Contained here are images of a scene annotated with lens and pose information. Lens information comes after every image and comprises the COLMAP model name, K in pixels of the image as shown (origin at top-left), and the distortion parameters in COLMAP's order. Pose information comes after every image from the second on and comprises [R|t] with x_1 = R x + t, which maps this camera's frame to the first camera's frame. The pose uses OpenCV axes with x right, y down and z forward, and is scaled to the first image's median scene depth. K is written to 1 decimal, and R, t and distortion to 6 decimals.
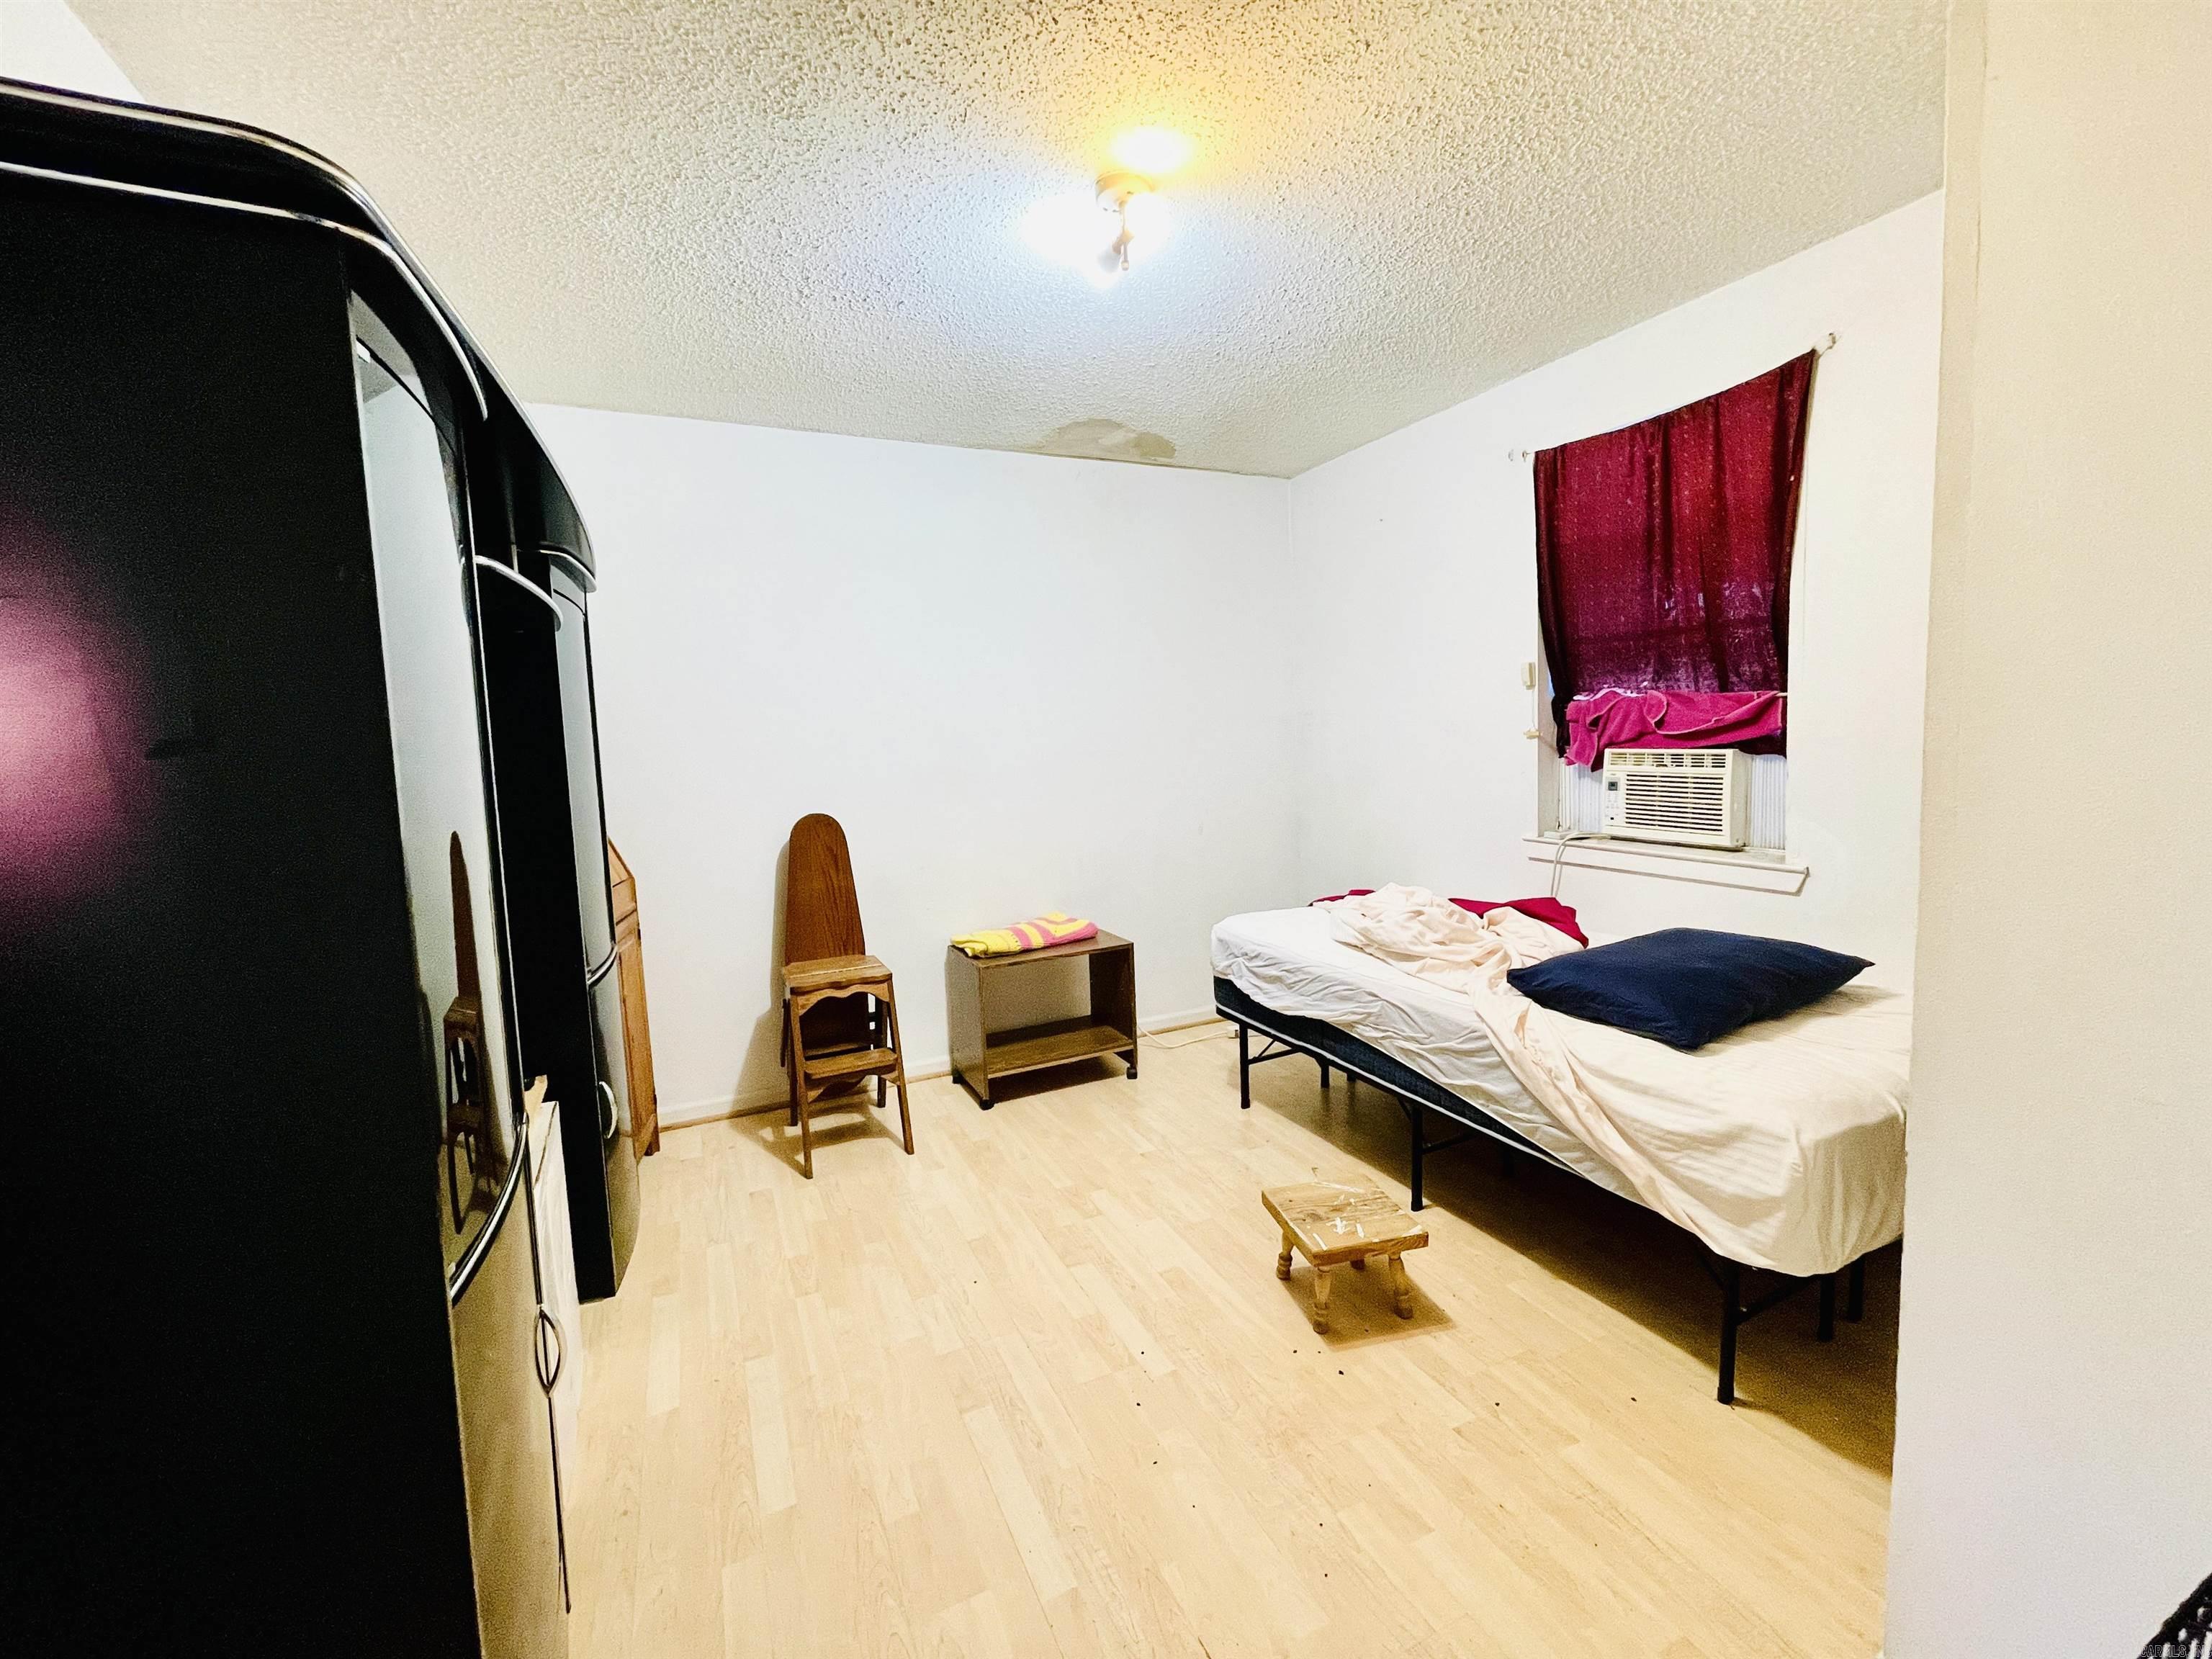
lens RADIAL K [[887.3, 0, 1102.3], [0, 887.3, 825.9], [0, 0, 1]] dist [-0.001442, -0.001171]
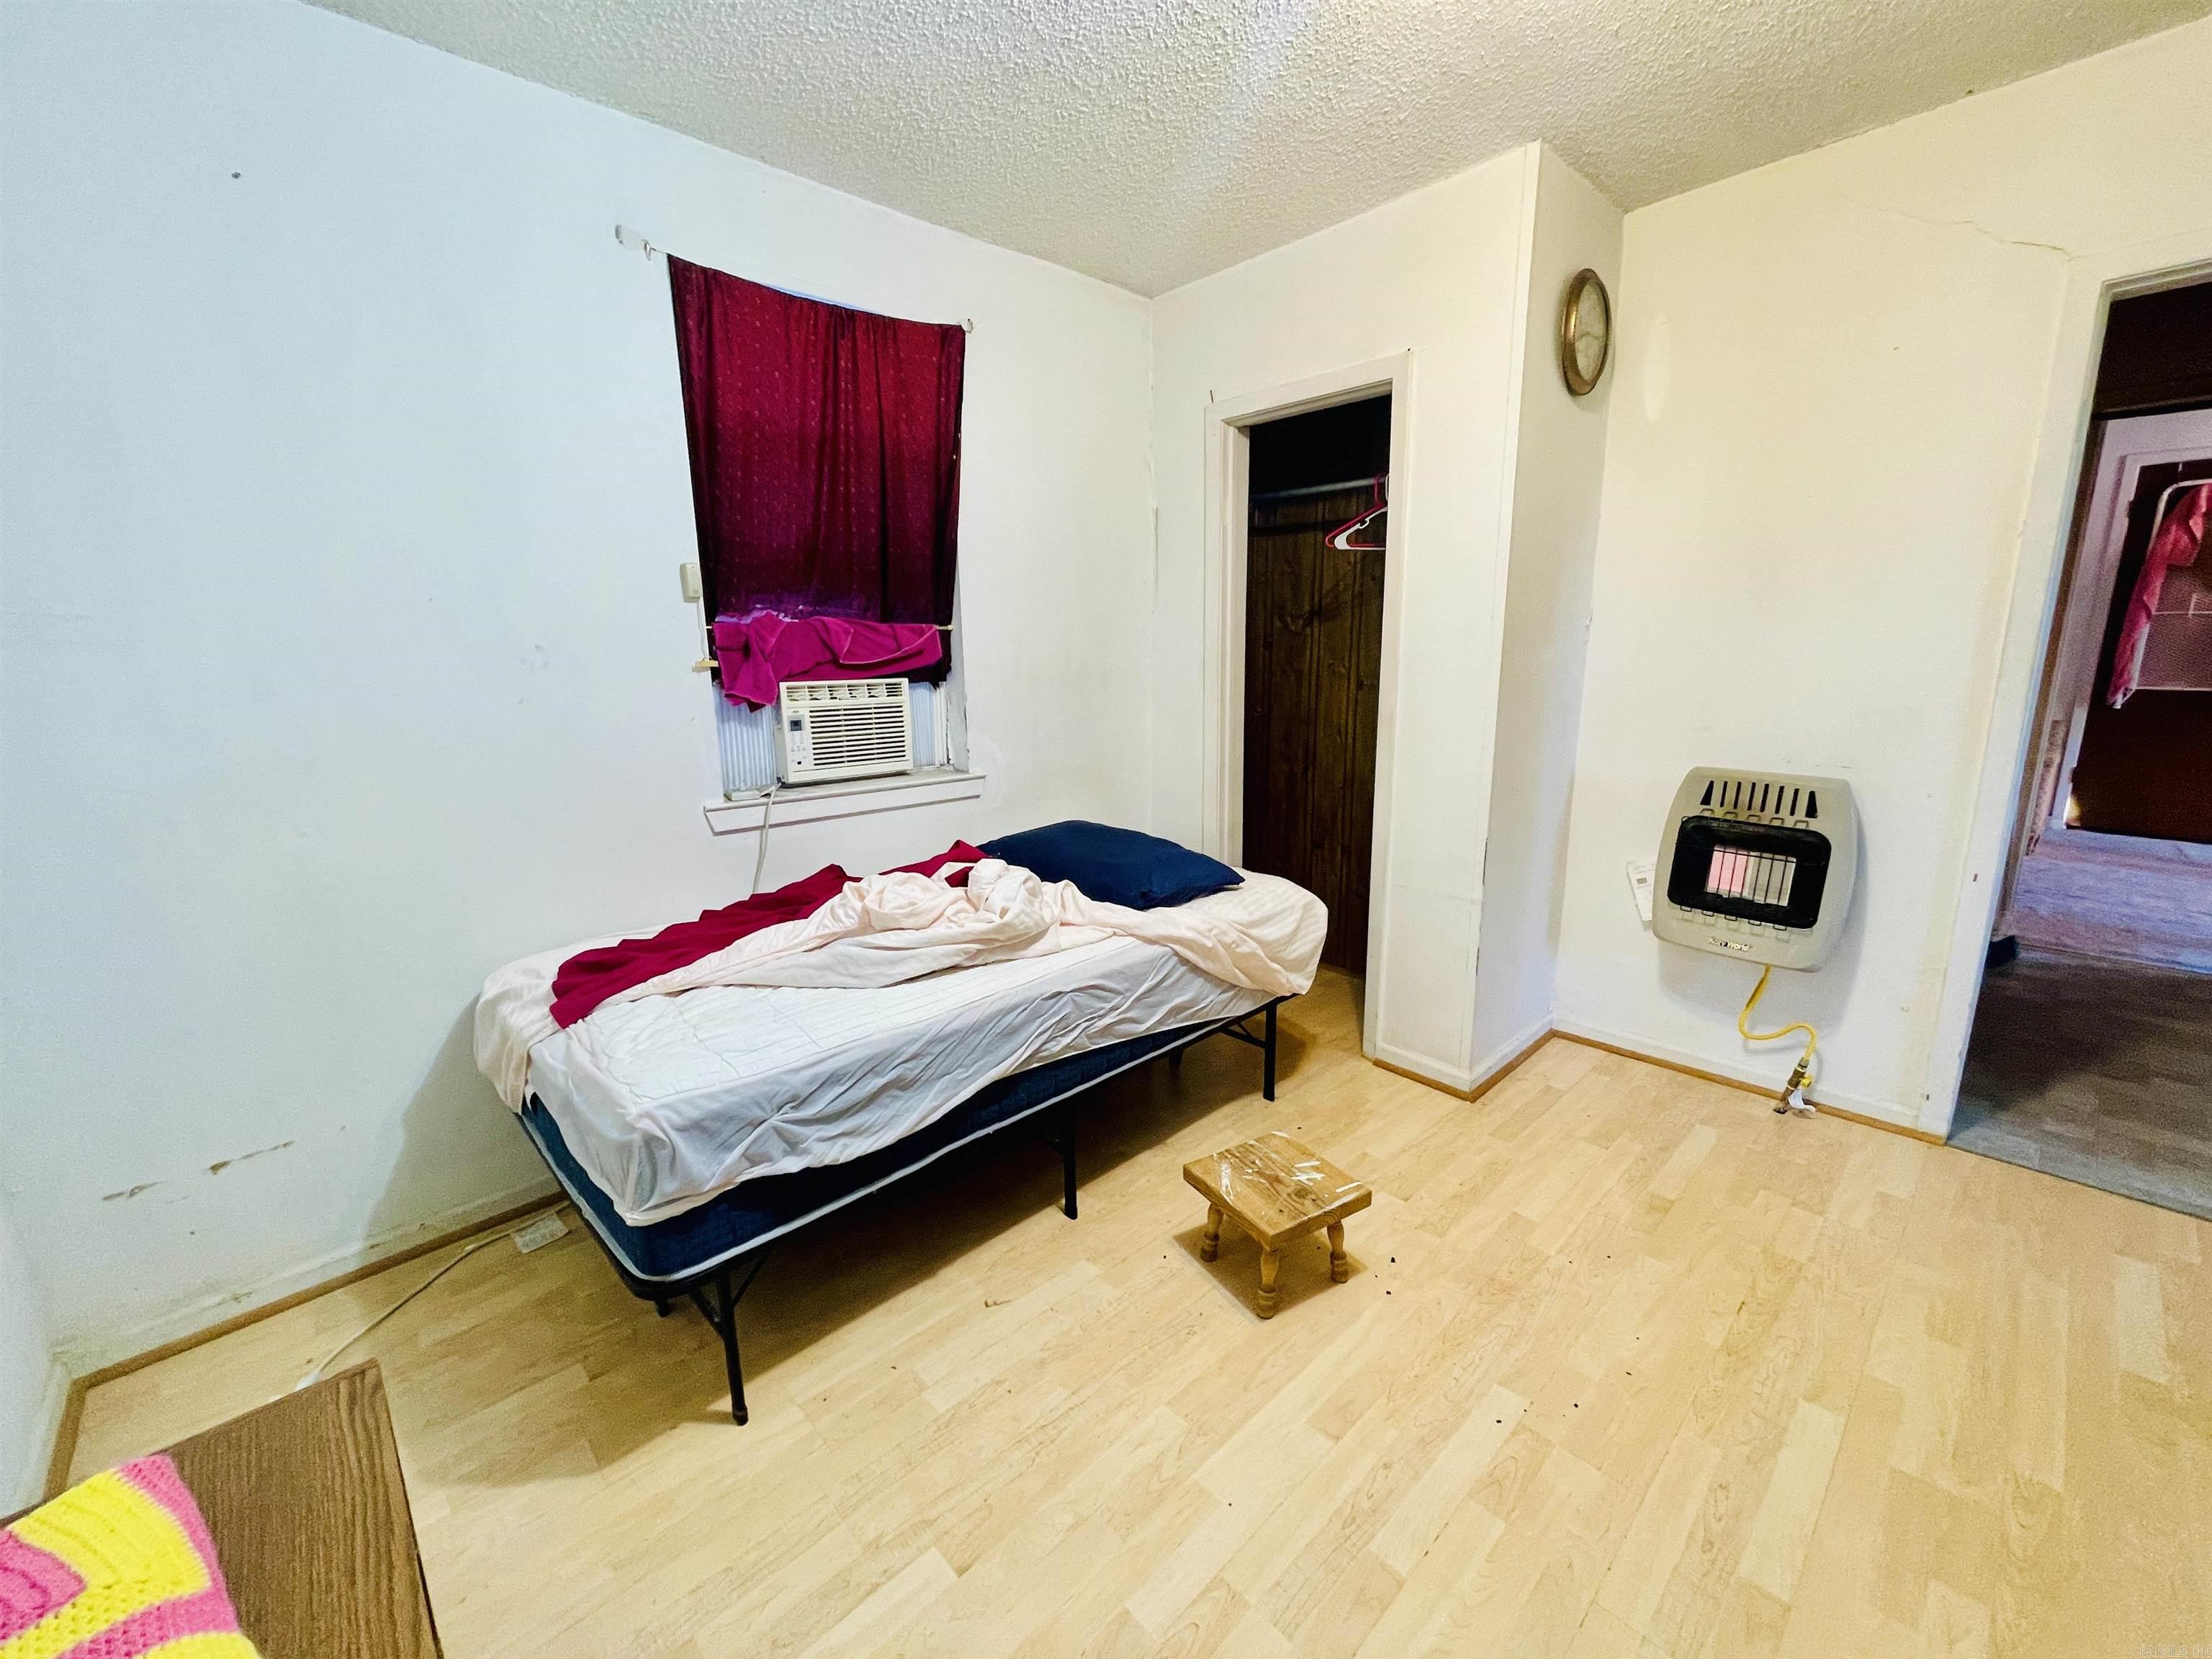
lens RADIAL K [[887.3, 0, 1095.2], [0, 887.3, 823.3], [0, 0, 1]] dist [-0.001442, -0.001171]
pose [[-0.293880, -0.148420, 0.944249, -0.370279], [0.124443, 0.973522, 0.191751, -0.088411], [-0.947707, 0.173857, -0.267629, 1.049828]]
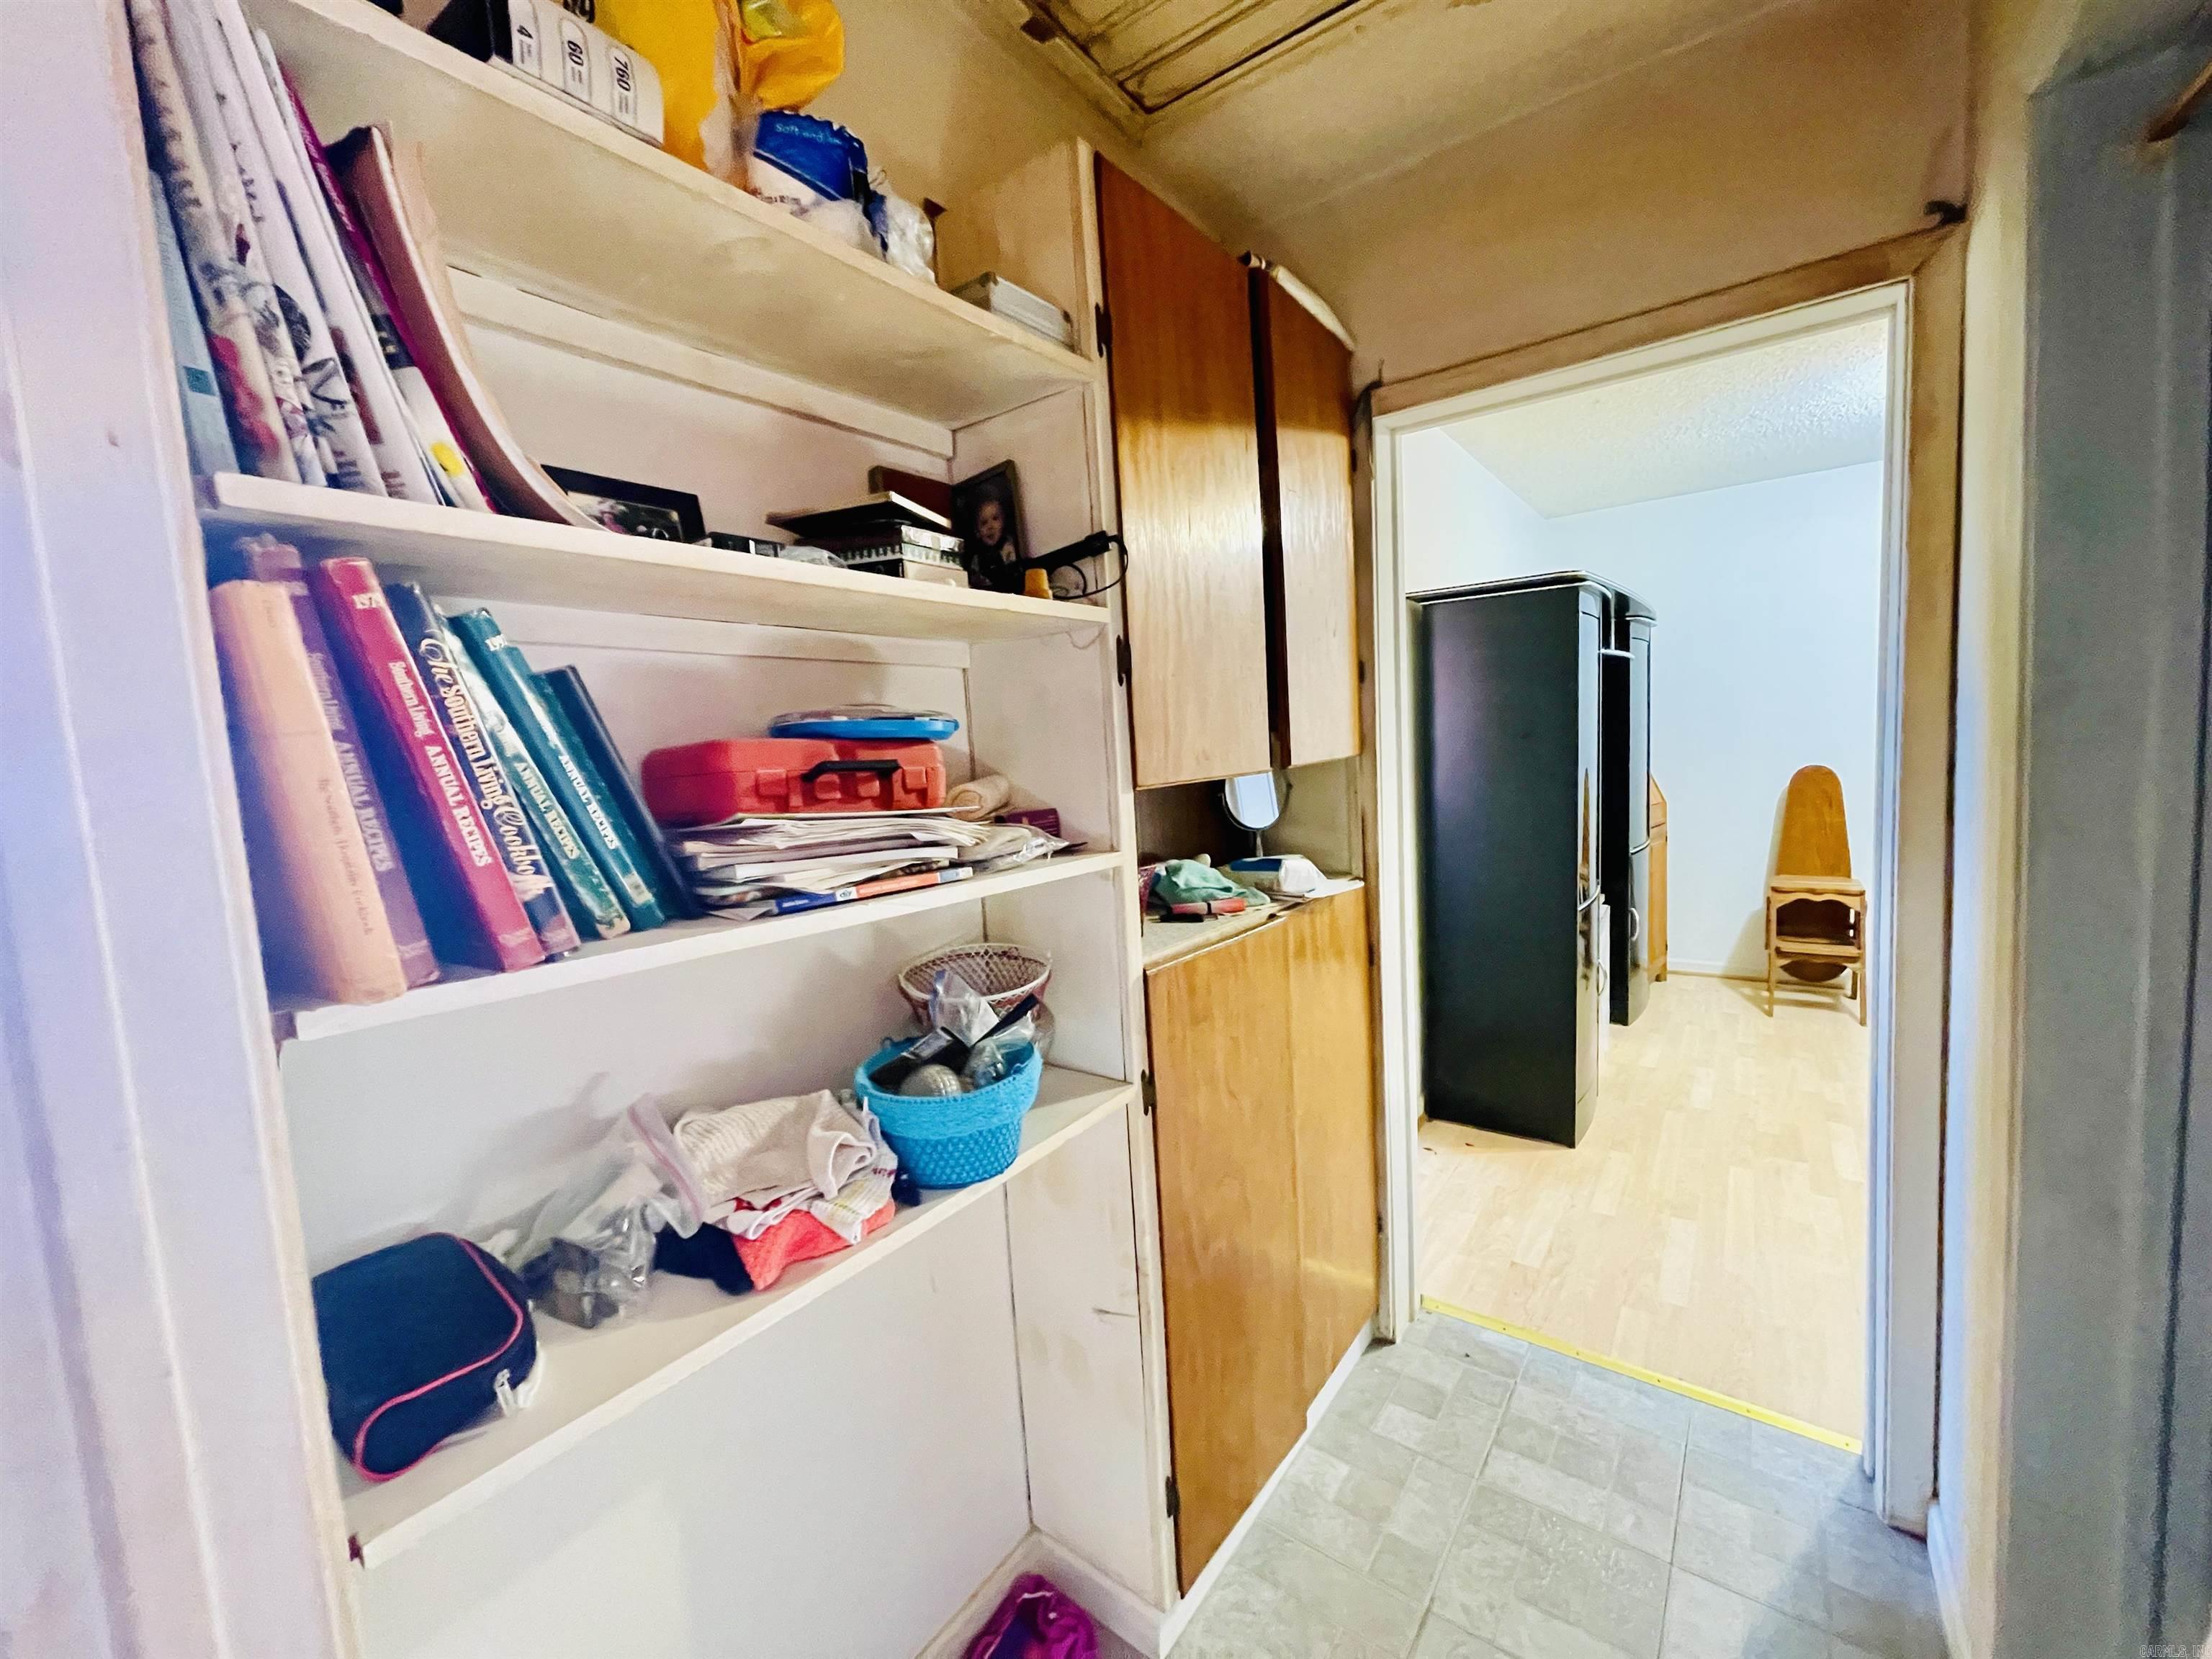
lens RADIAL K [[887.3, 0, 1094.8], [0, 887.3, 828.5], [0, 0, 1]] dist [-0.001442, -0.001171]
pose [[0.469379, 0.092923, -0.878094, 0.396939], [-0.047672, 0.995664, 0.079882, 0.031859], [0.881709, 0.004366, 0.471773, -0.657023]]
